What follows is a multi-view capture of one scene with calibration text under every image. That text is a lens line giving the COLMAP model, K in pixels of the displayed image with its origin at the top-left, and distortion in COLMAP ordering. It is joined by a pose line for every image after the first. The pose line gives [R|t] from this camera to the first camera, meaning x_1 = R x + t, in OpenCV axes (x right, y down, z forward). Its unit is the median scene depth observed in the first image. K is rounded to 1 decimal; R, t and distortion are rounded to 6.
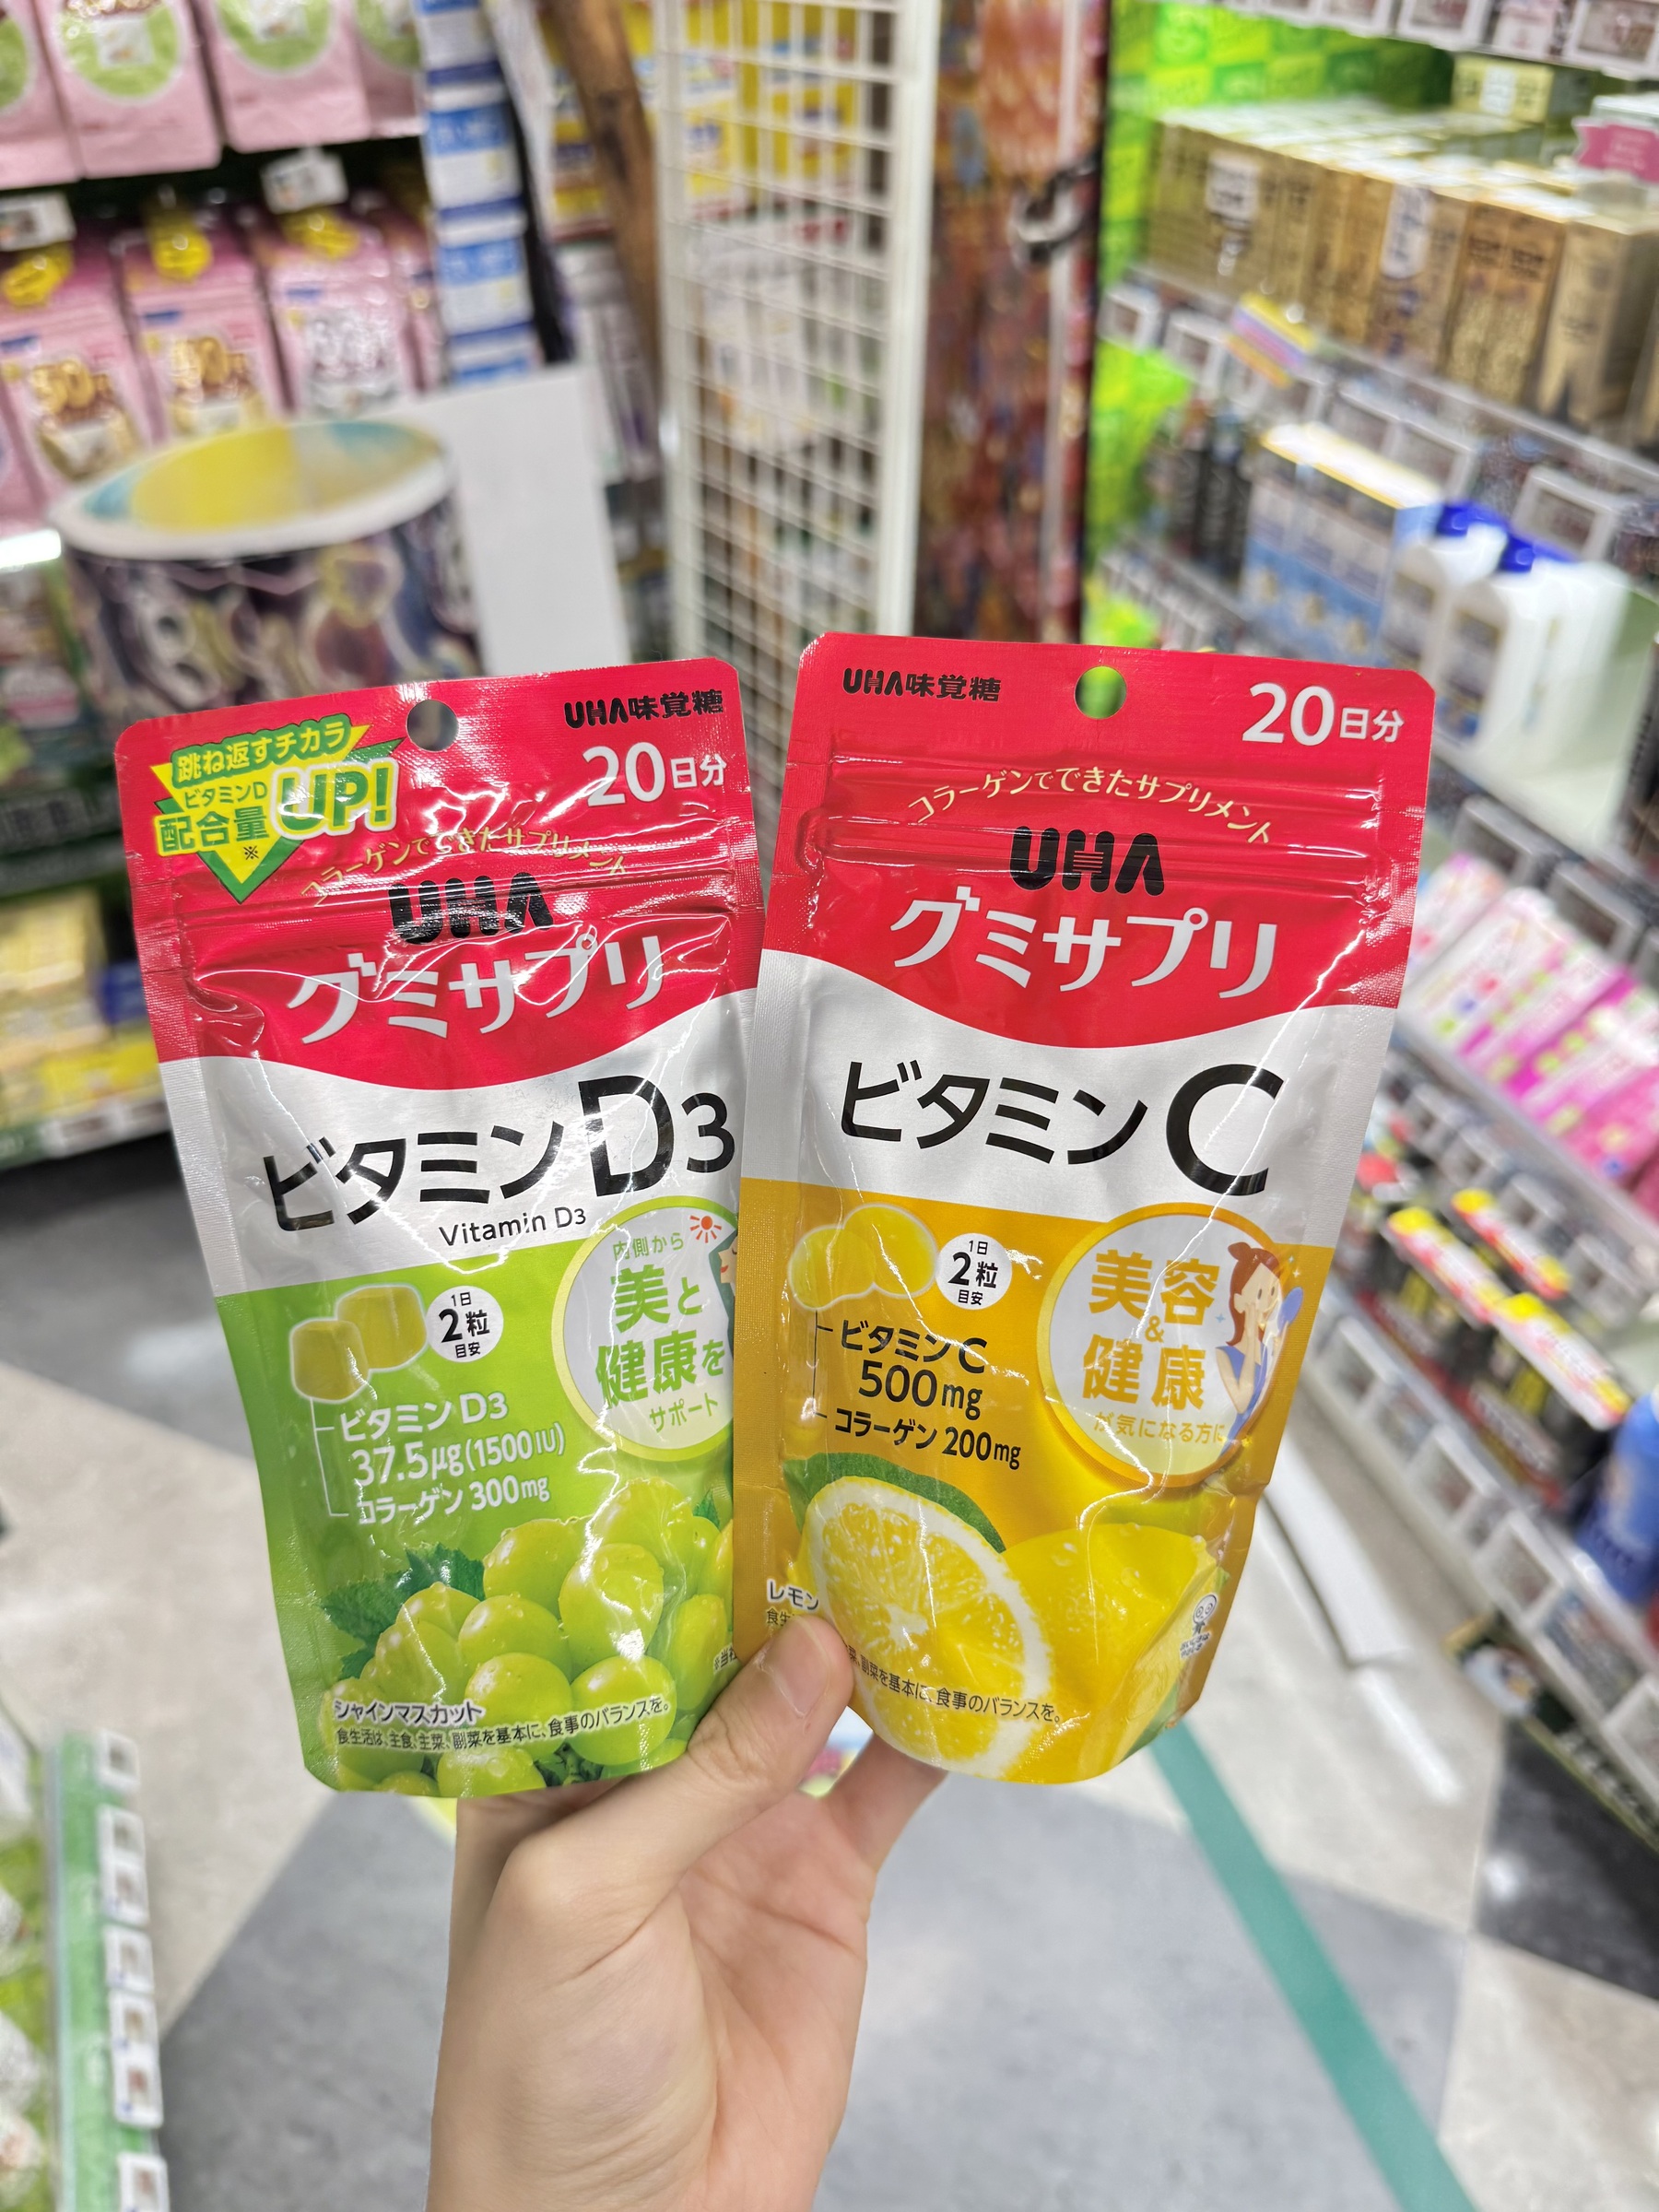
lens RADIAL K [[1643.6, 0, 807.7], [0, 1643.6, 1107.8], [0, 0, 1]] dist [-0.037716, 0.010491]
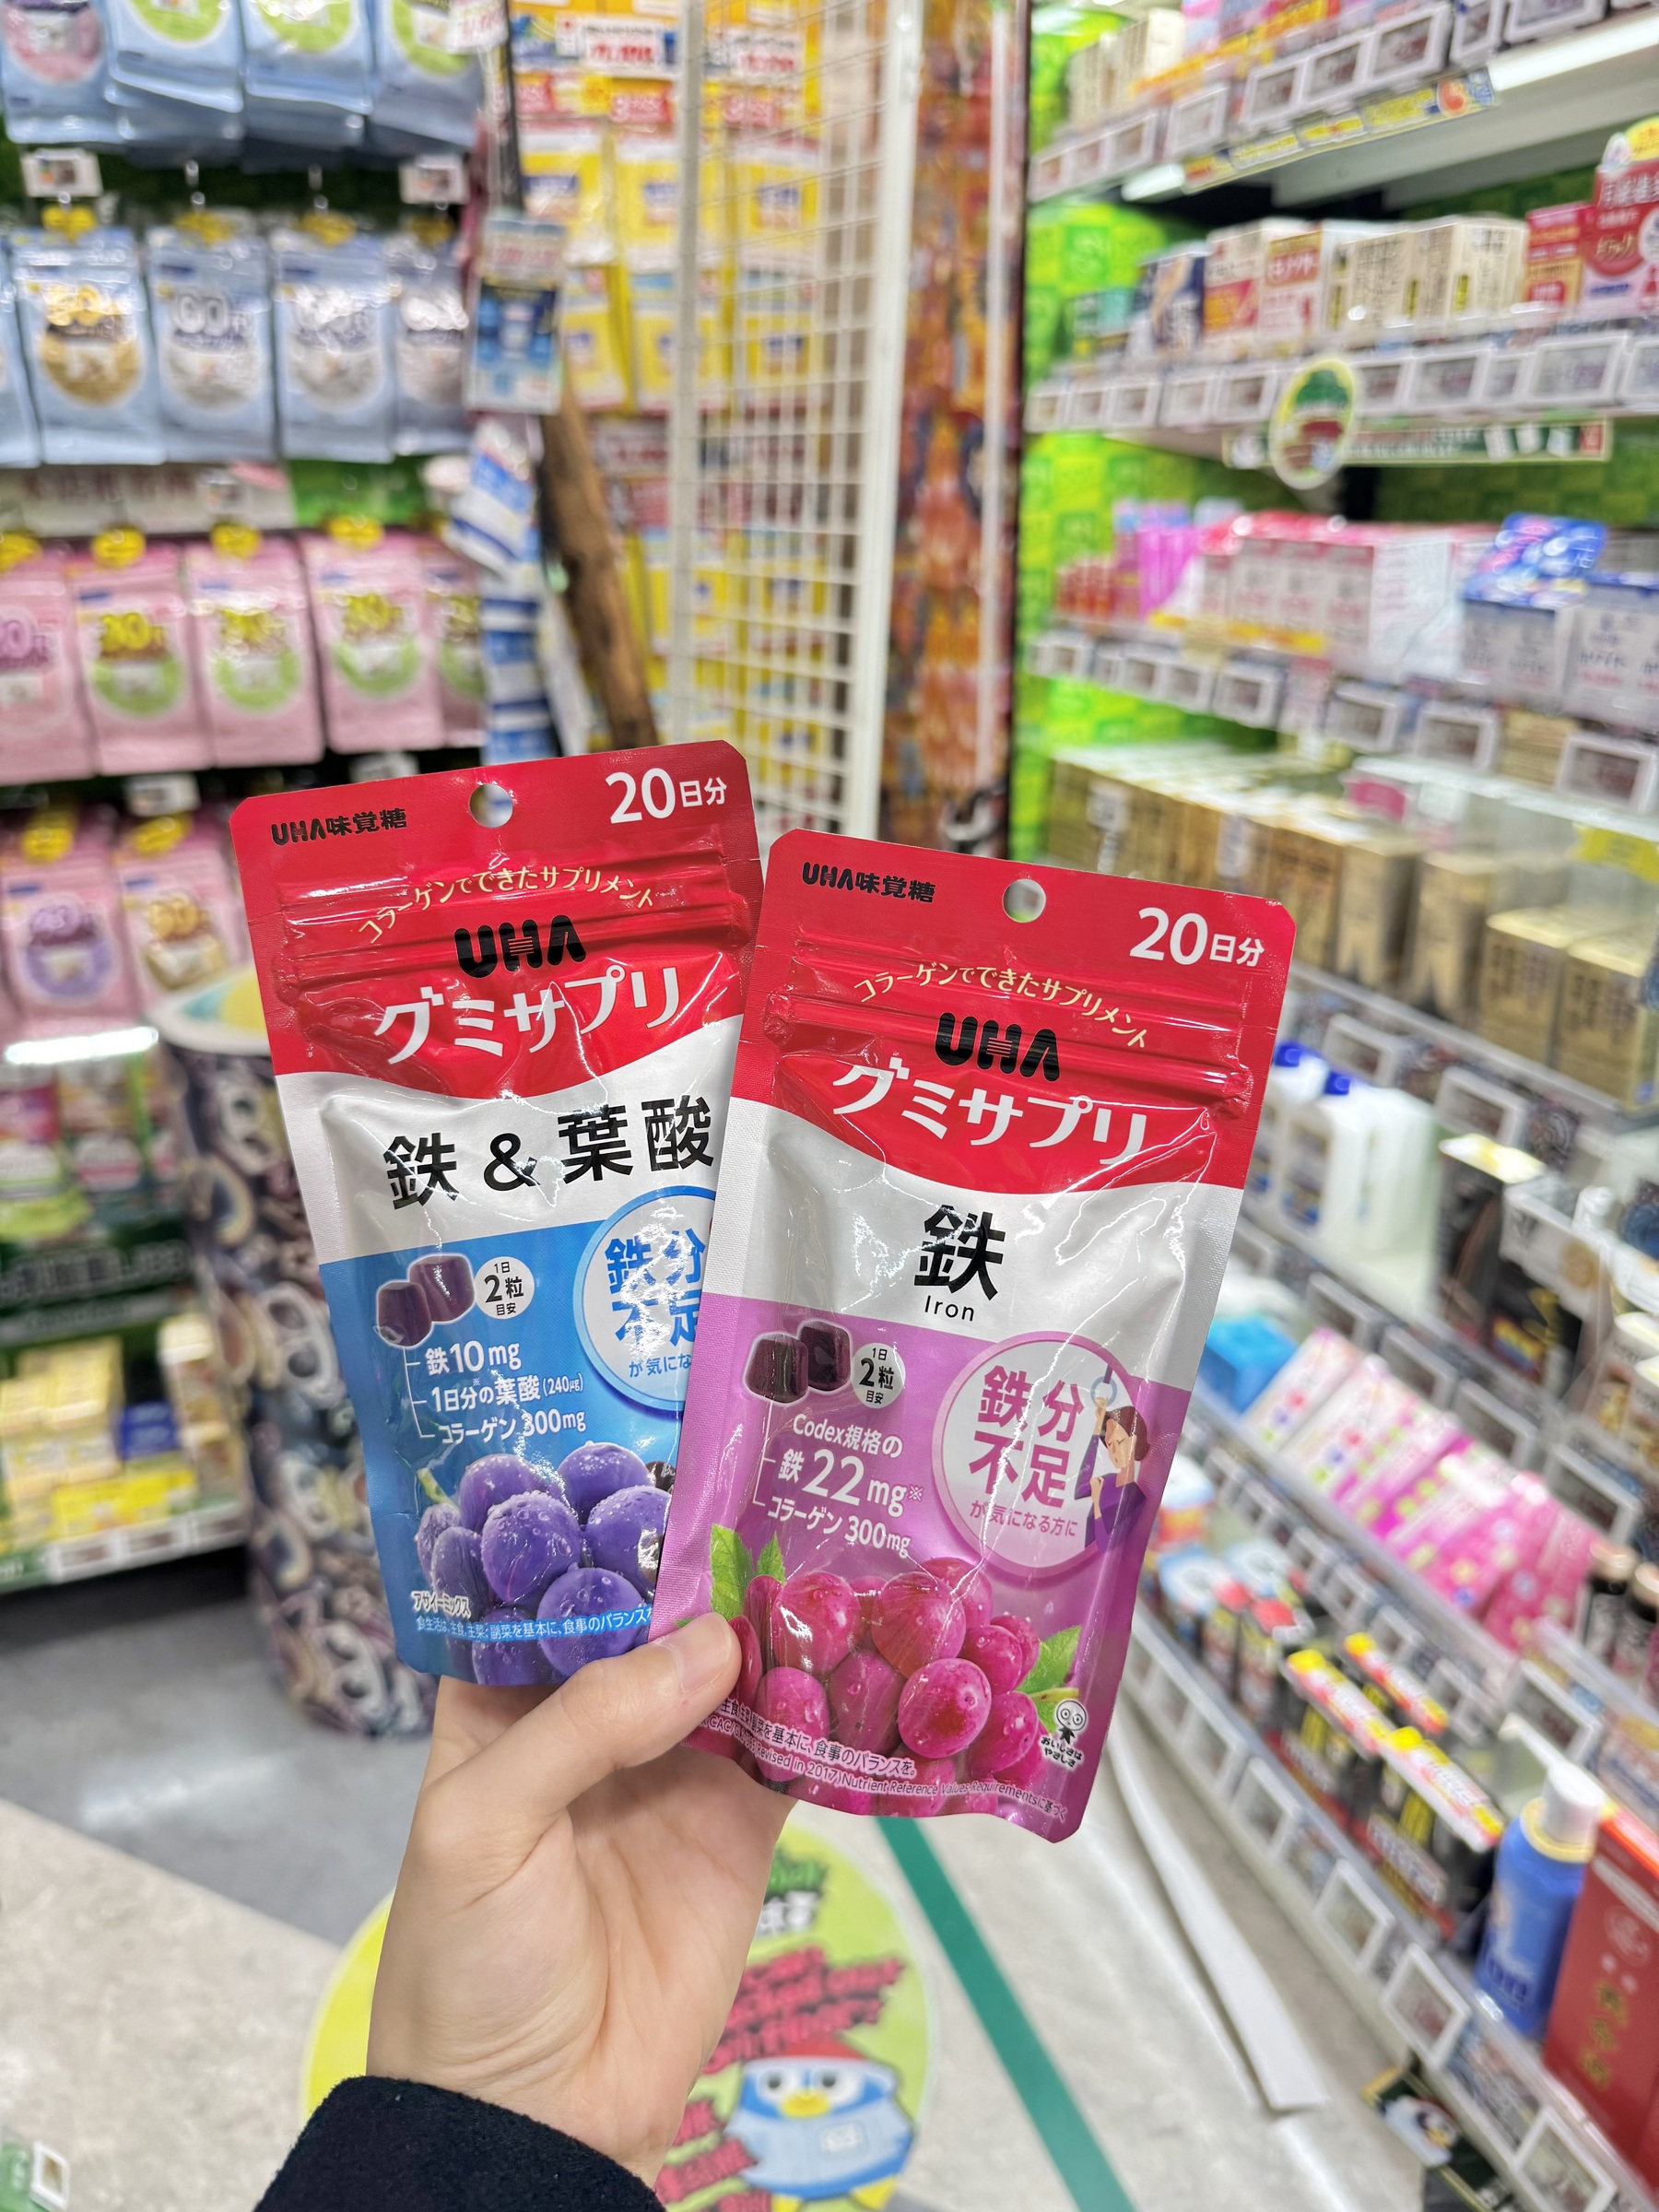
lens RADIAL K [[1634.1, 0, 809.8], [0, 1634.1, 1098.4], [0, 0, 1]] dist [-0.015197, -0.006691]
pose [[0.999460, 0.029606, 0.014224, 0.011153], [-0.023817, 0.951455, -0.306864, 0.057227], [-0.022619, 0.306360, 0.951647, -0.155916]]
